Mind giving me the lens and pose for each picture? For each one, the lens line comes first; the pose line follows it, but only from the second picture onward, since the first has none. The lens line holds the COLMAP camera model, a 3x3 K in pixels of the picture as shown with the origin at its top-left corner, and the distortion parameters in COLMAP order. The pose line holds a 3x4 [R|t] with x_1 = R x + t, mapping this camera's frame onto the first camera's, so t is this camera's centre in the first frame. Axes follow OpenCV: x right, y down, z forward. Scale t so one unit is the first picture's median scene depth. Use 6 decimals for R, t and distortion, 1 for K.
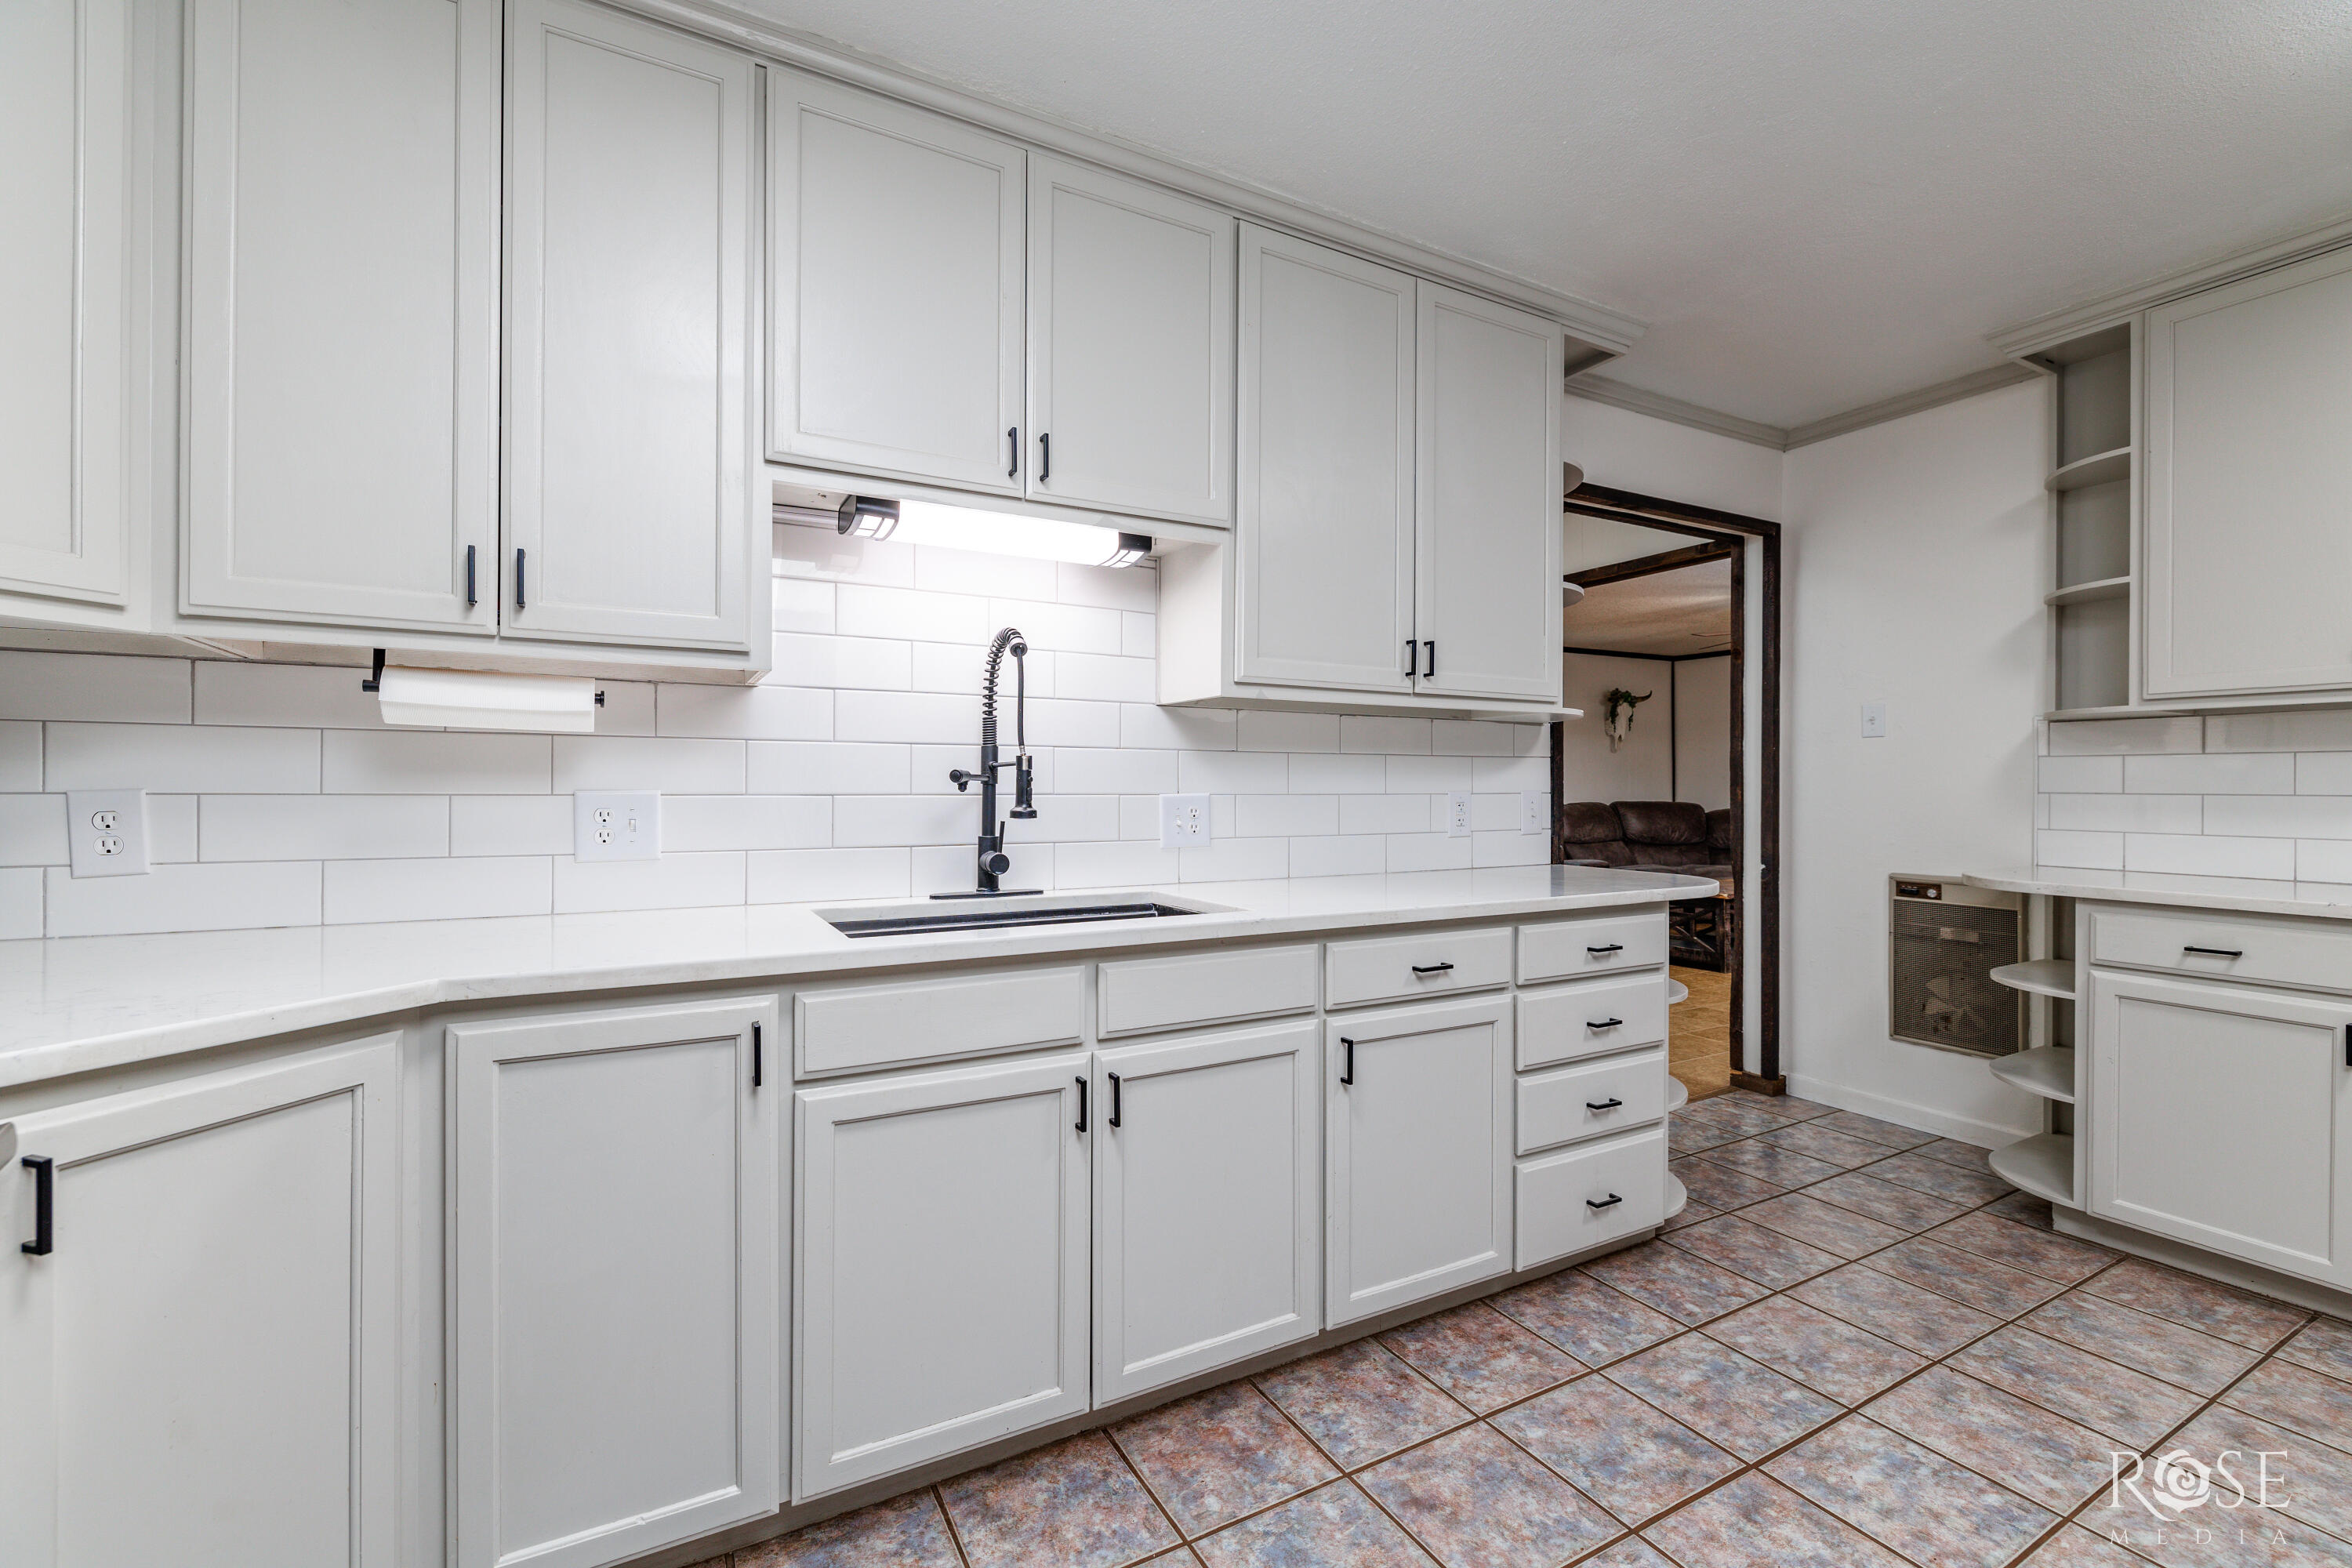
lens RADIAL K [[986.8, 0, 1171.8], [0, 986.8, 781.1], [0, 0, 1]] dist [-0.000901, 0.000424]
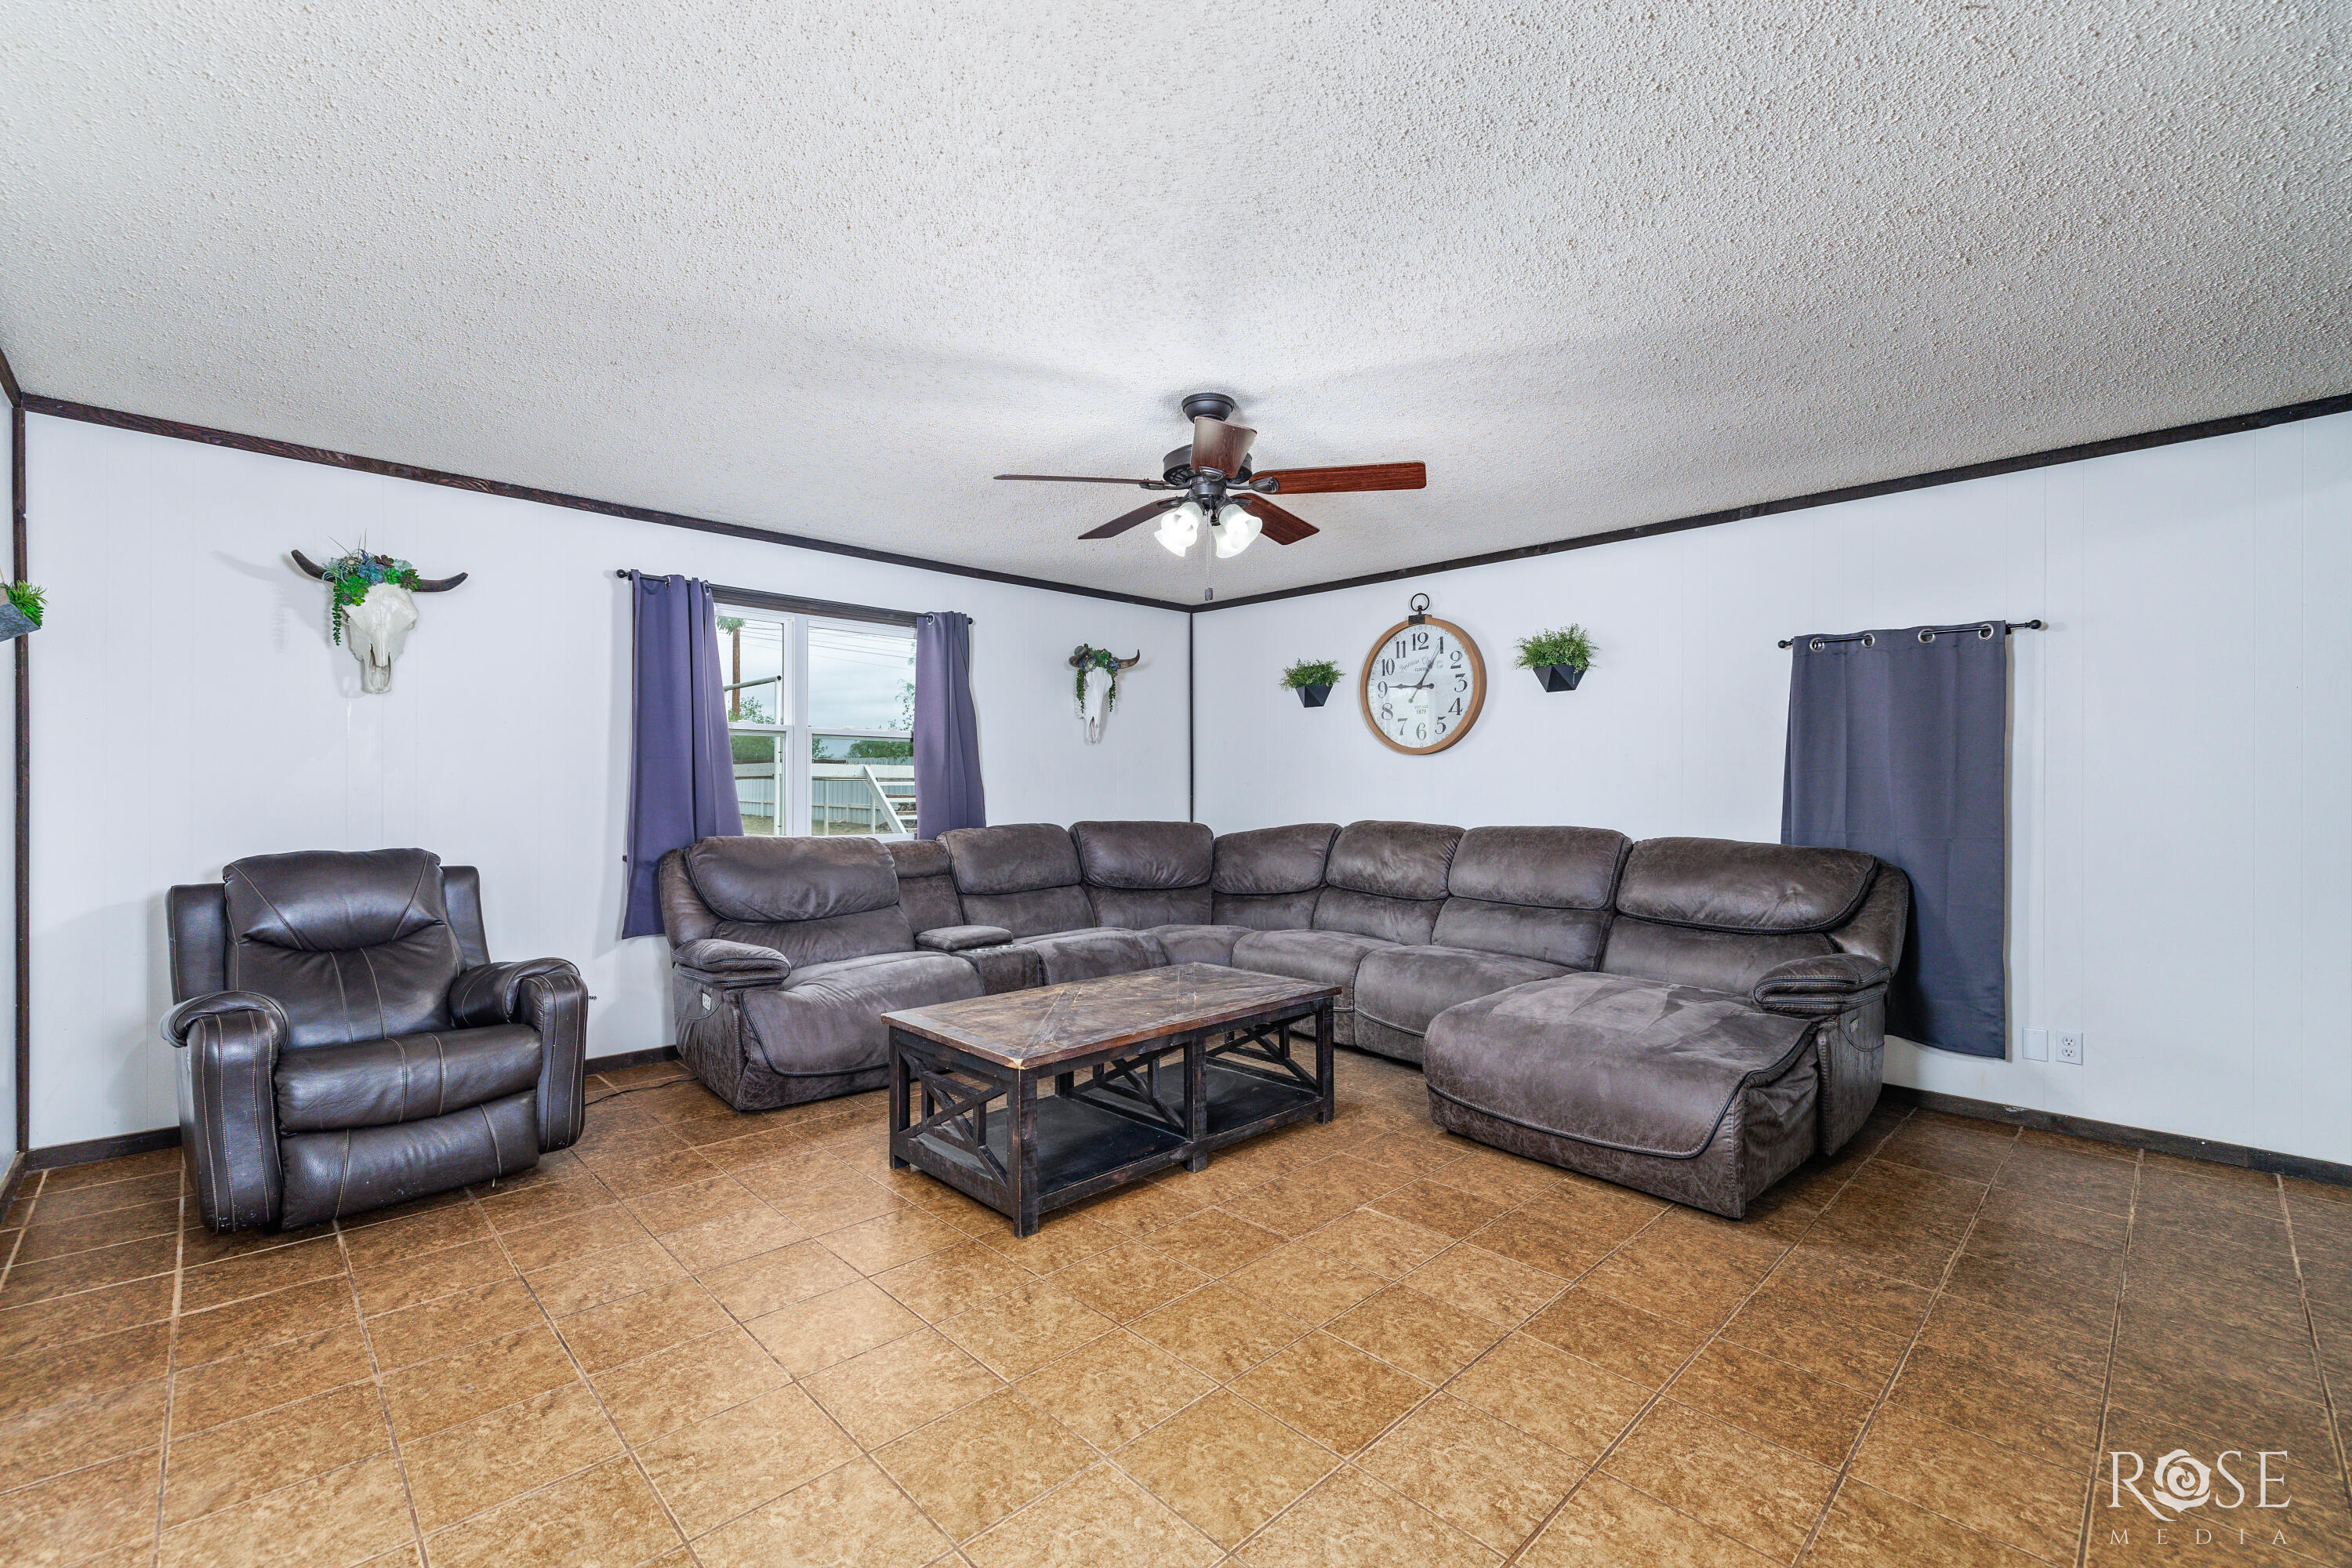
lens RADIAL K [[986.8, 0, 1172.7], [0, 986.8, 788.8], [0, 0, 1]] dist [-0.000901, 0.000424]
pose [[0.969932, 0.007162, 0.243271, 0.475954], [-0.006756, 0.999974, -0.002500, 0.000711], [-0.243283, 0.000781, 0.969955, 0.502784]]
